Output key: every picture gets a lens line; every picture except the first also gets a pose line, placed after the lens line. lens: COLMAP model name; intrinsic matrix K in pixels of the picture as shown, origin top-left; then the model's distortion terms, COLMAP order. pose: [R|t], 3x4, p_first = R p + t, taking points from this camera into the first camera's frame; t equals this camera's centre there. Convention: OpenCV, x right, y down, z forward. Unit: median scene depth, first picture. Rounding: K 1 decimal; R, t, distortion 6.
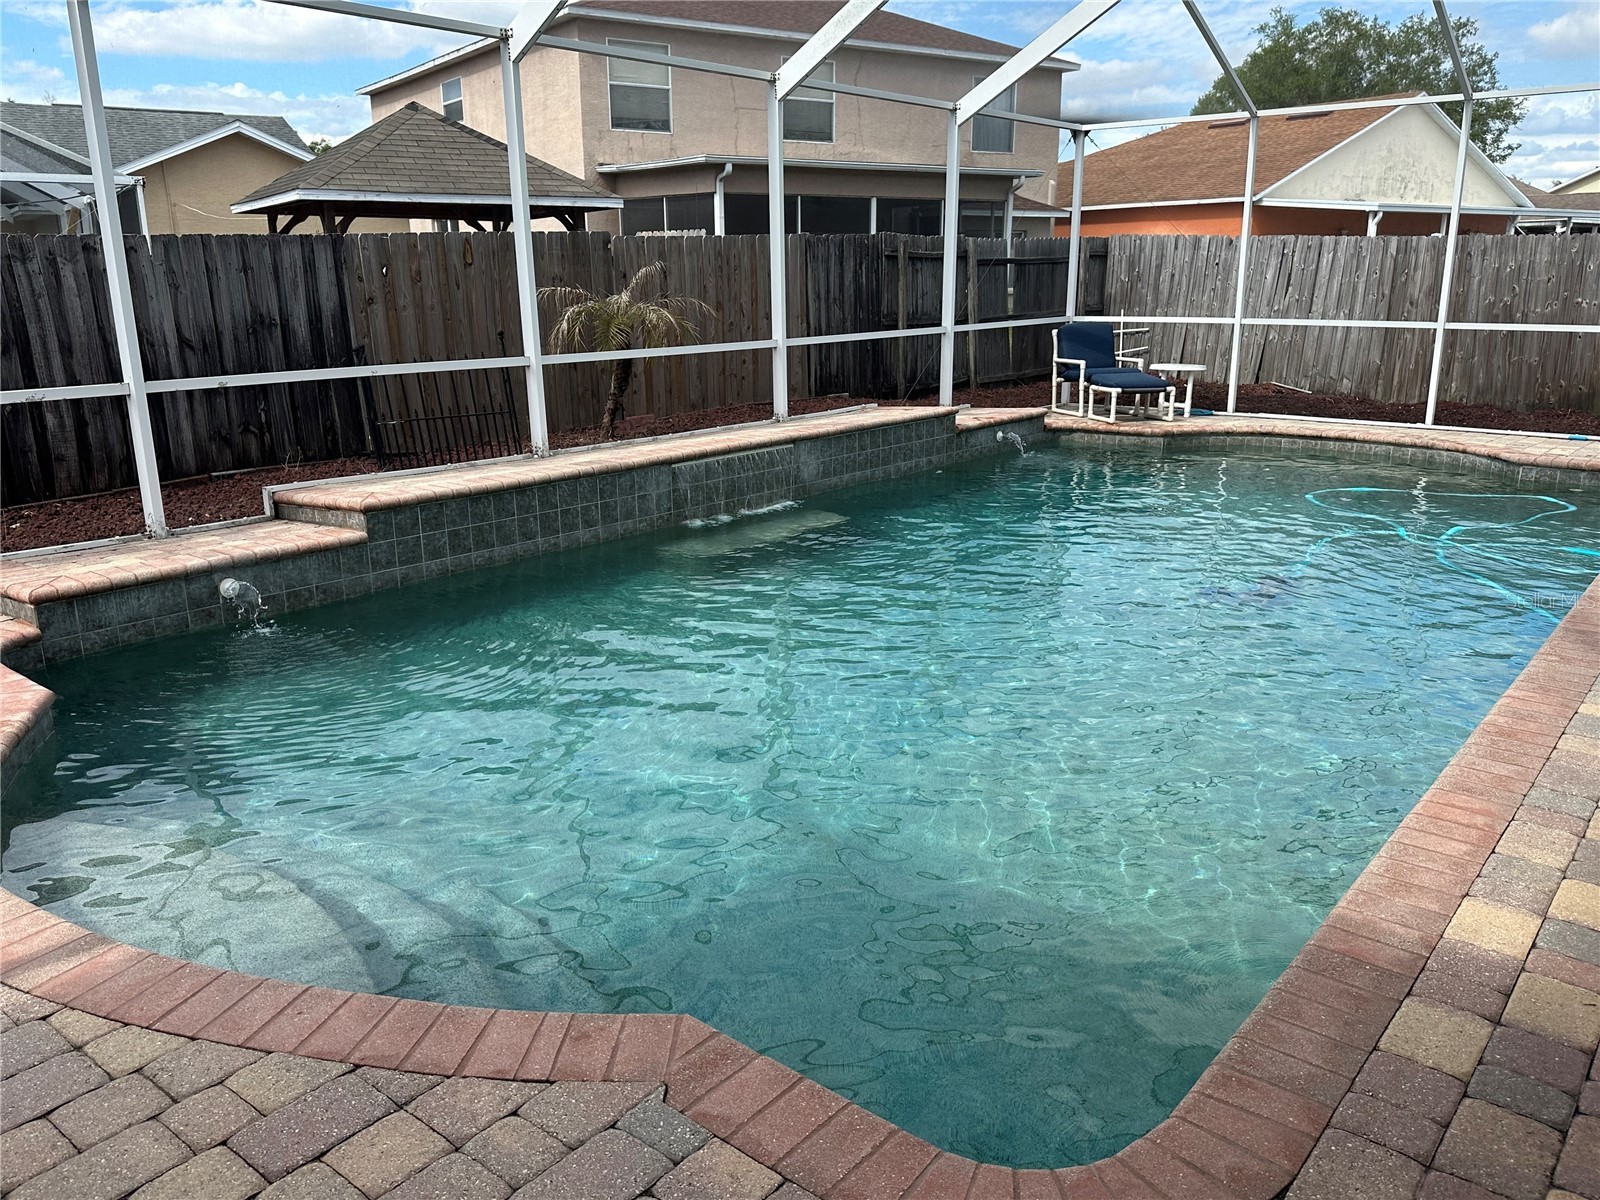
lens RADIAL K [[1216.8, 0, 809.9], [0, 1216.8, 602.1], [0, 0, 1]] dist [0.131489, -0.206889]
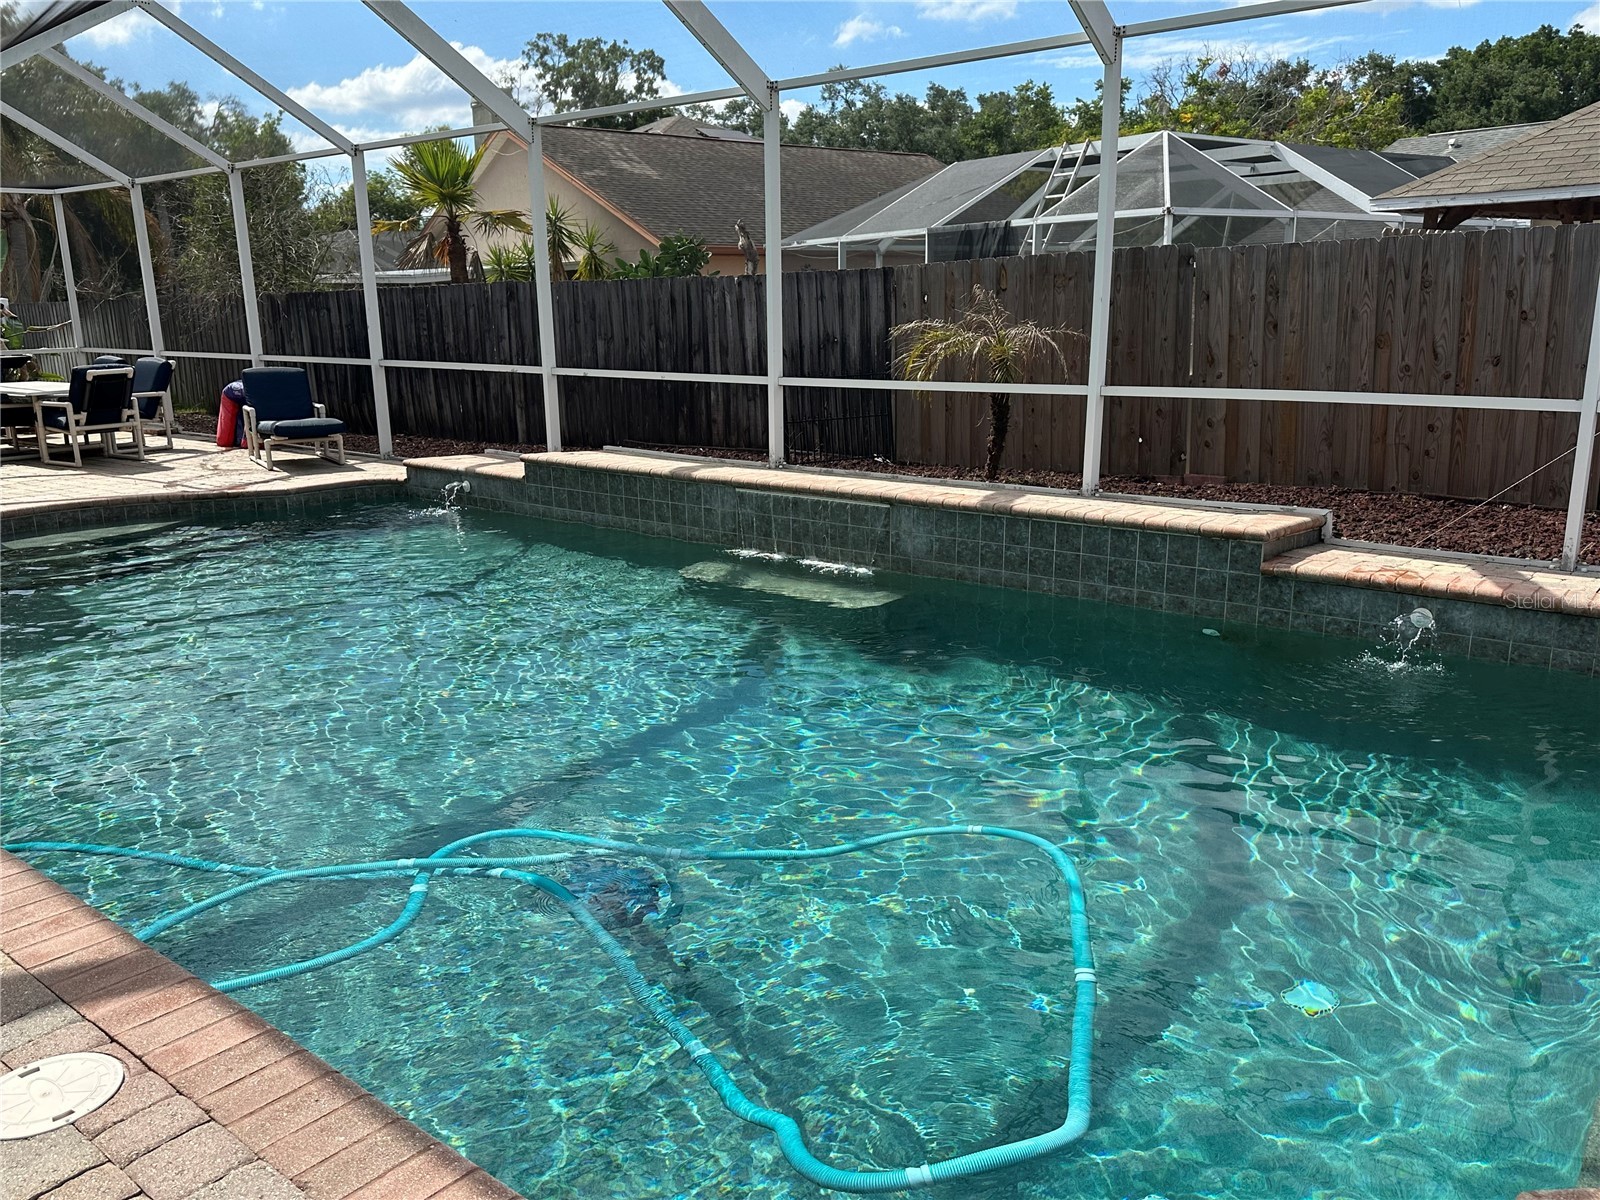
lens RADIAL K [[1216.8, 0, 809.9], [0, 1216.8, 602.1], [0, 0, 1]] dist [0.131489, -0.206889]
pose [[0.004713, 0.249129, -0.968459, 0.888148], [-0.243204, 0.939676, 0.240542, -0.278781], [0.969964, 0.234399, 0.065017, 0.993655]]
